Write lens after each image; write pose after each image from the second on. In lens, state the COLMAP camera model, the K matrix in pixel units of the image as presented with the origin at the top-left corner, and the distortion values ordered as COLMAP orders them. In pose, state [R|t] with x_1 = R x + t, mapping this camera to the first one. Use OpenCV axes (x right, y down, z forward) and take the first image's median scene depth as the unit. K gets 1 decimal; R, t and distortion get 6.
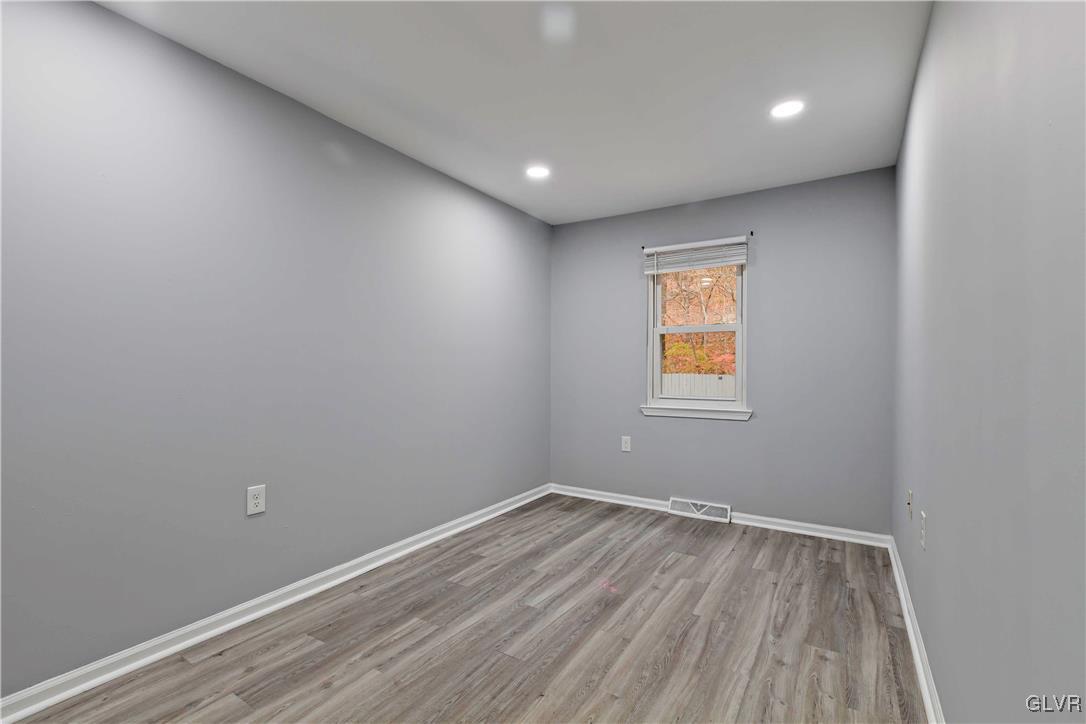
lens RADIAL K [[492.2, 0, 544.7], [0, 492.2, 359.5], [0, 0, 1]] dist [0.003323, -0.000549]
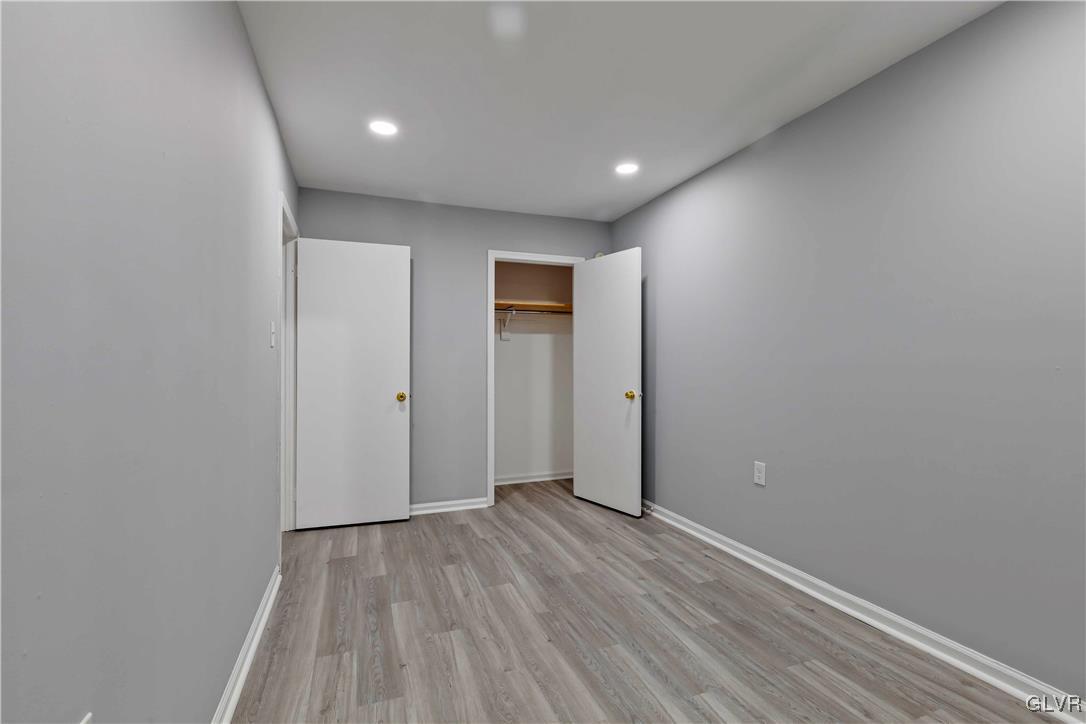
lens RADIAL K [[492.2, 0, 546.4], [0, 492.2, 361.4], [0, 0, 1]] dist [0.003323, -0.000549]
pose [[-0.610123, -0.010858, -0.792232, 0.833838], [0.010779, 0.999700, -0.022002, 0.024800], [0.792233, -0.021963, -0.609823, 1.518567]]
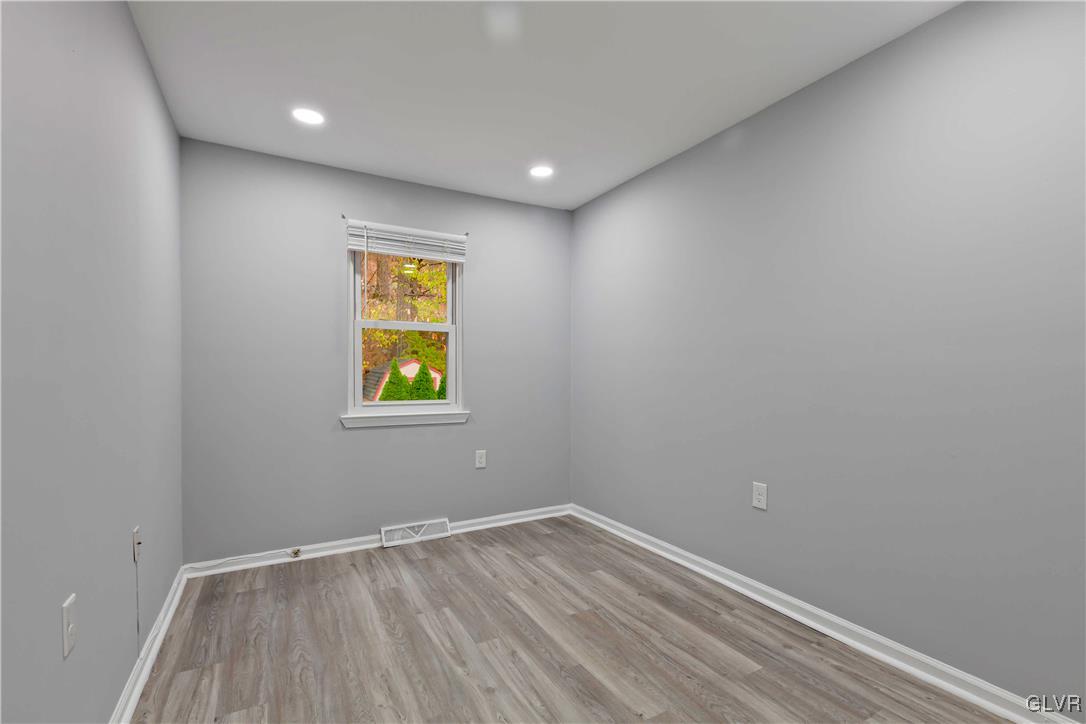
lens RADIAL K [[492.2, 0, 542.7], [0, 492.2, 376.2], [0, 0, 1]] dist [0.003323, -0.000549]
pose [[-0.489896, 0.004020, -0.871772, 0.674831], [0.015982, 0.999863, -0.004371, 0.020693], [0.871634, -0.016074, -0.489893, 1.269885]]
